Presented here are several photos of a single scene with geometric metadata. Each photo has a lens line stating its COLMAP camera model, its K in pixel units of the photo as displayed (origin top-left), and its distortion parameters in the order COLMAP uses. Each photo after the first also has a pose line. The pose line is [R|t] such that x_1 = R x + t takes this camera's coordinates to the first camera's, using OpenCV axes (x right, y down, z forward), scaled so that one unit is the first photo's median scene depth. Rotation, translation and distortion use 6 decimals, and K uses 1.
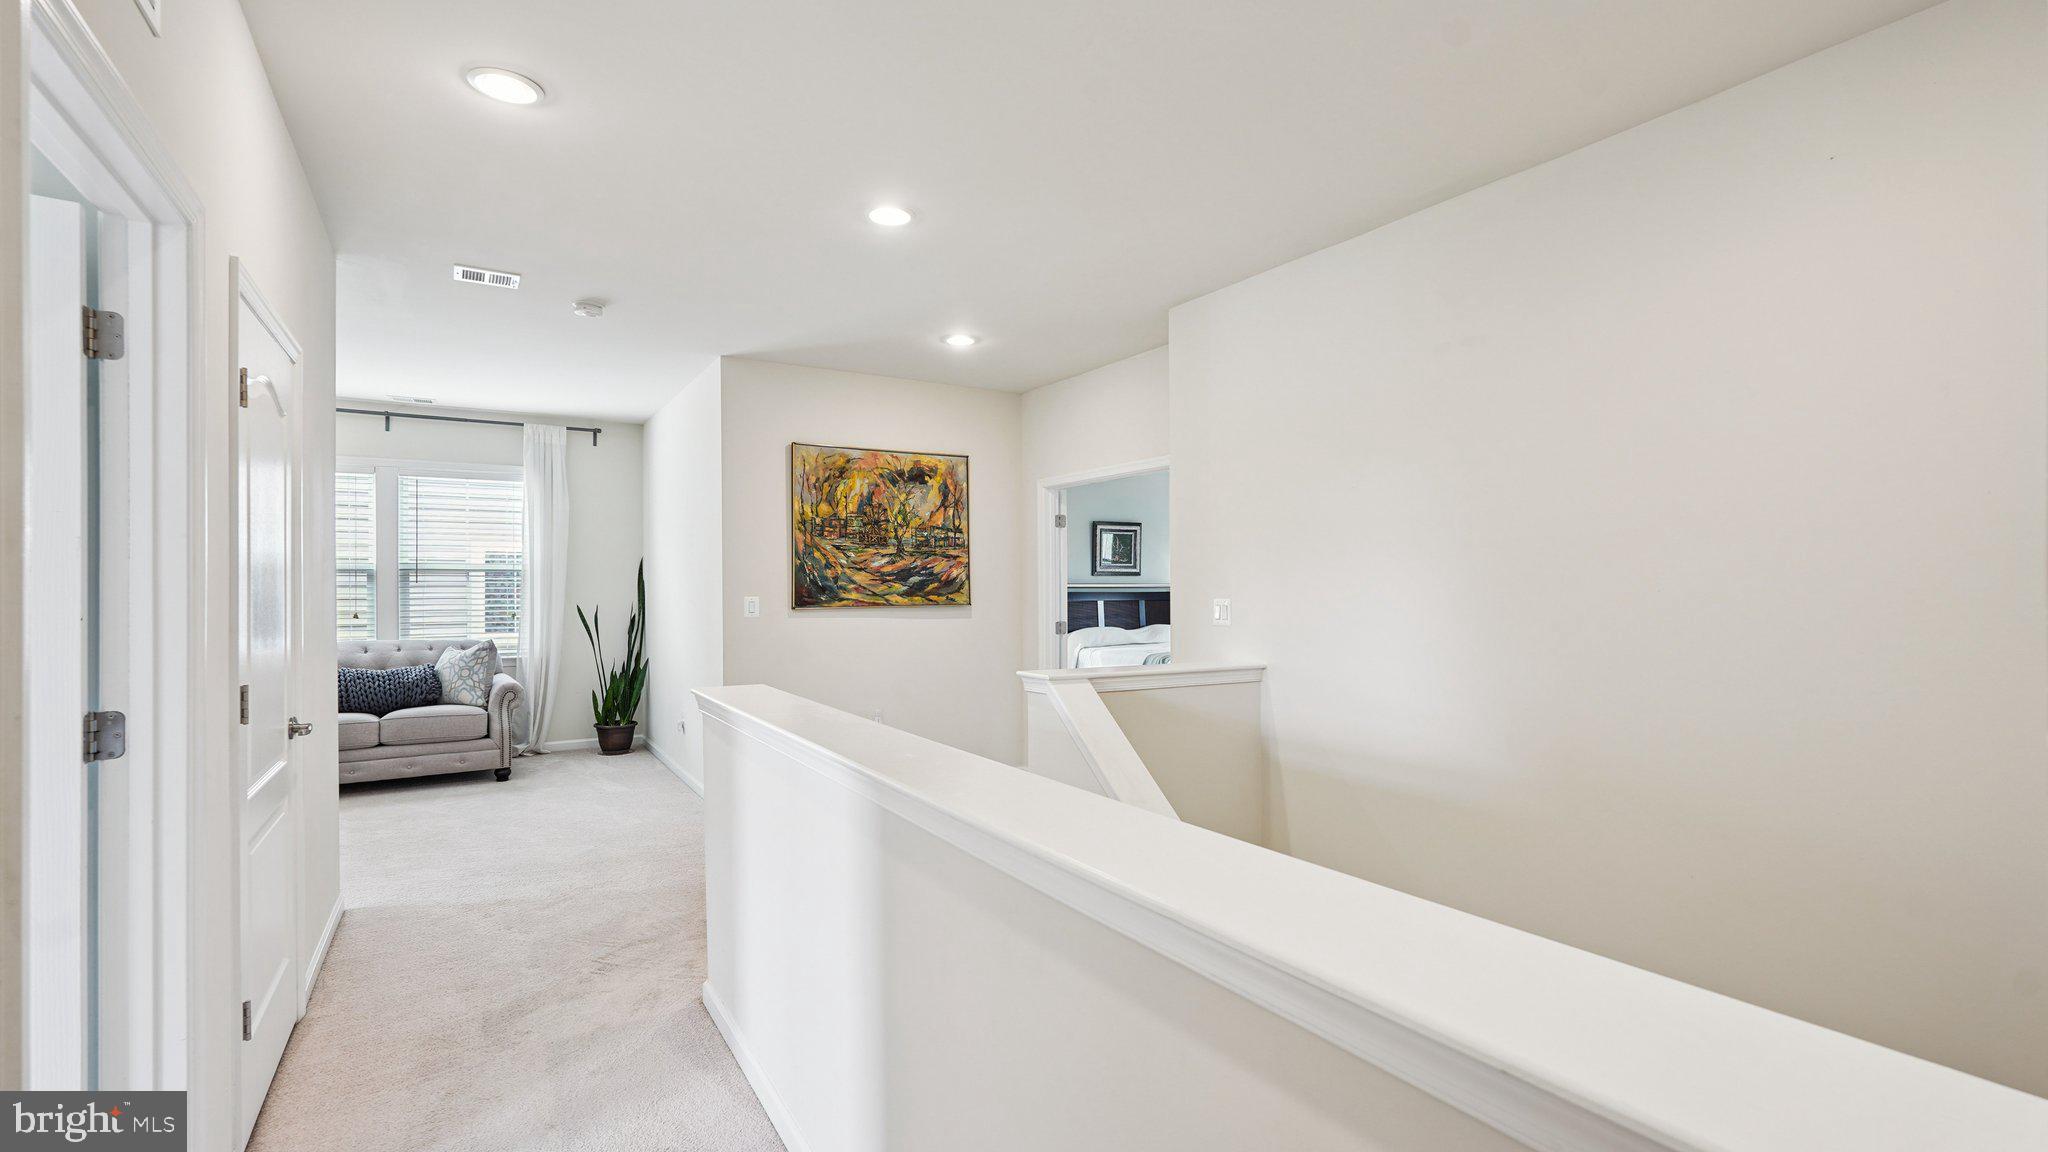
lens RADIAL K [[920.8, 0, 1024.0], [0, 920.8, 576.0], [0, 0, 1]] dist [0.014948, 0.000357]
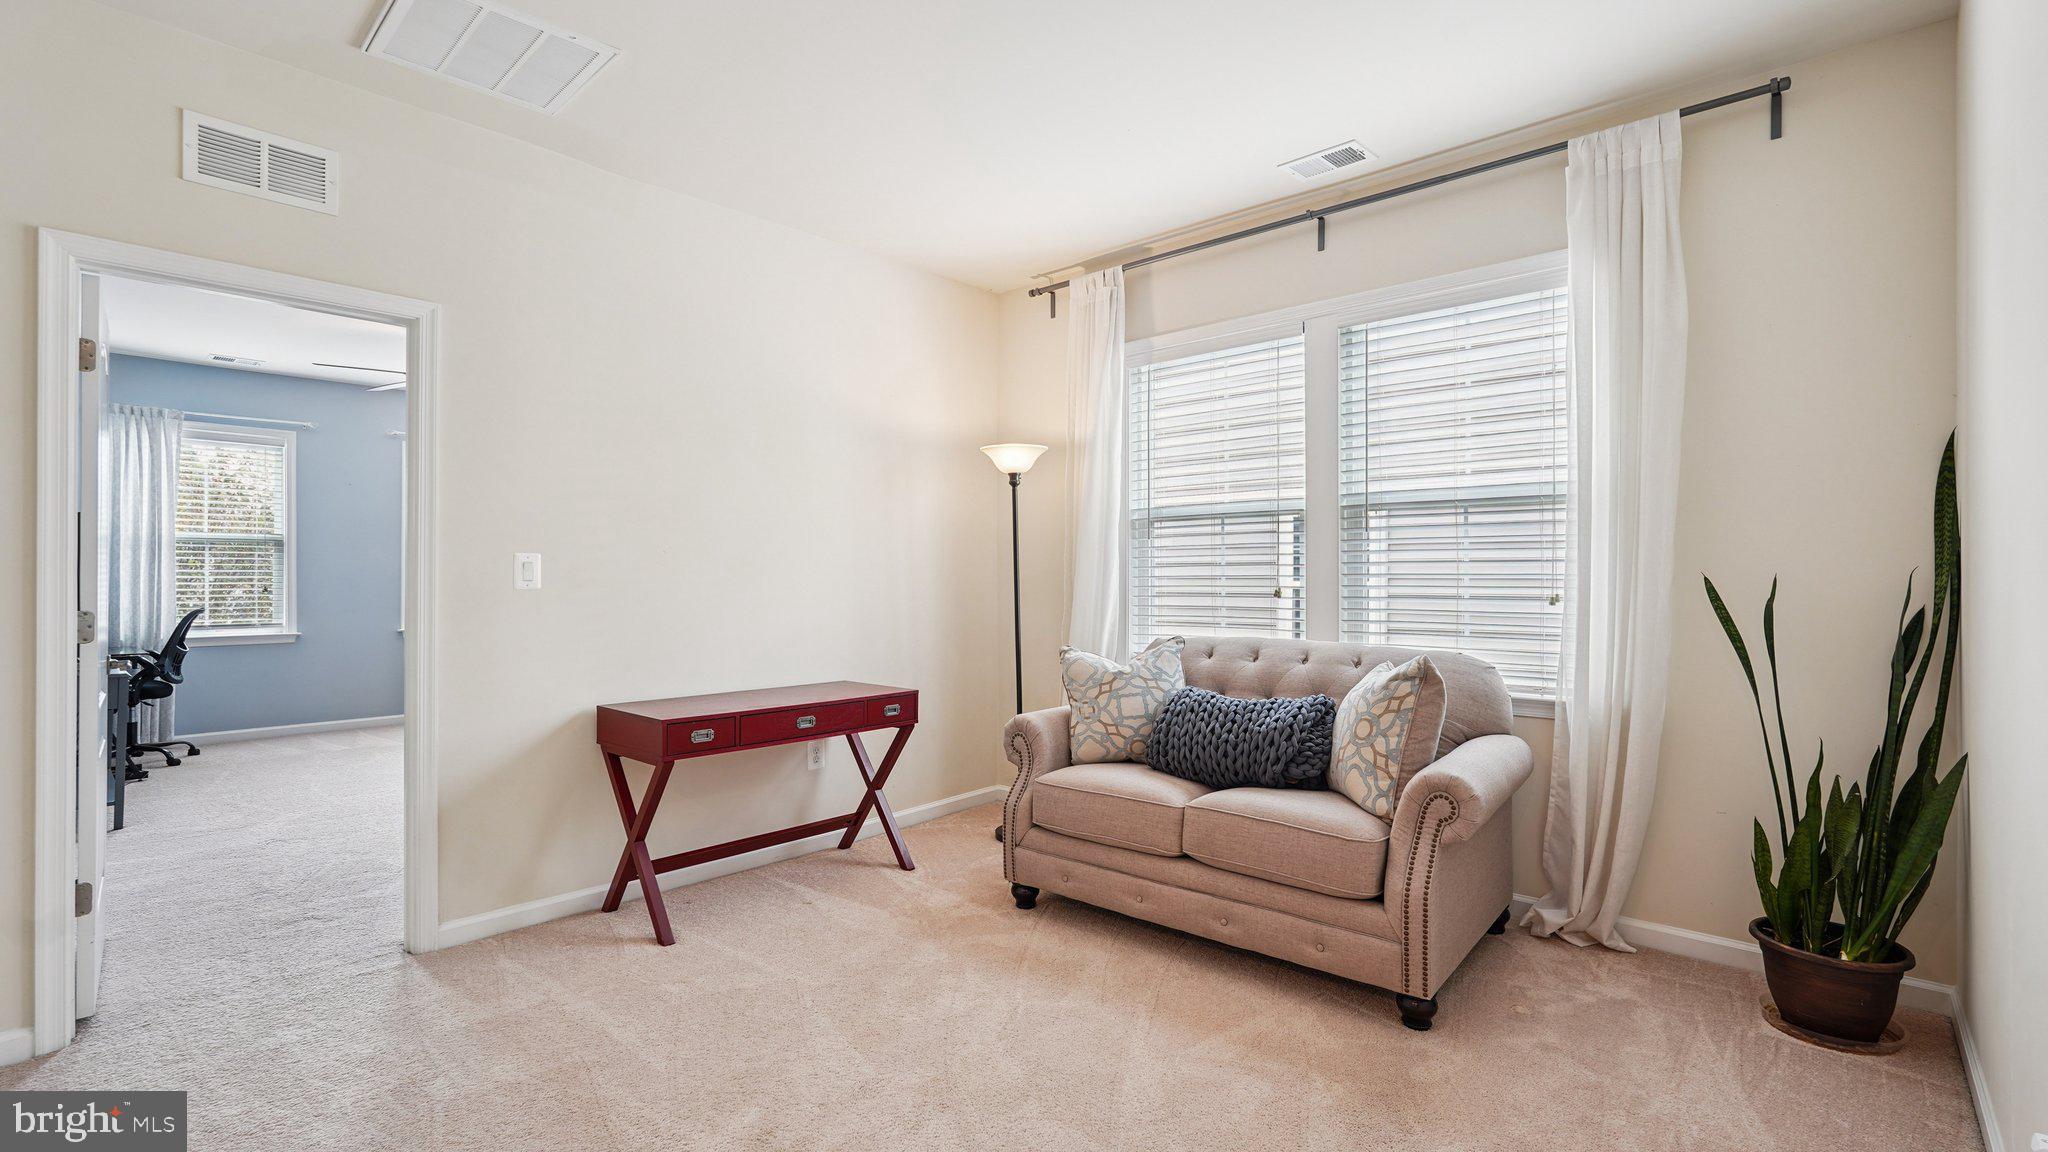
lens RADIAL K [[920.8, 0, 1024.0], [0, 920.8, 576.0], [0, 0, 1]] dist [0.014948, 0.000357]
pose [[0.290057, 0.009084, -0.956966, -0.213062], [0.013741, 0.999812, 0.013656, 0.022483], [0.956911, -0.017111, 0.289878, 0.649904]]
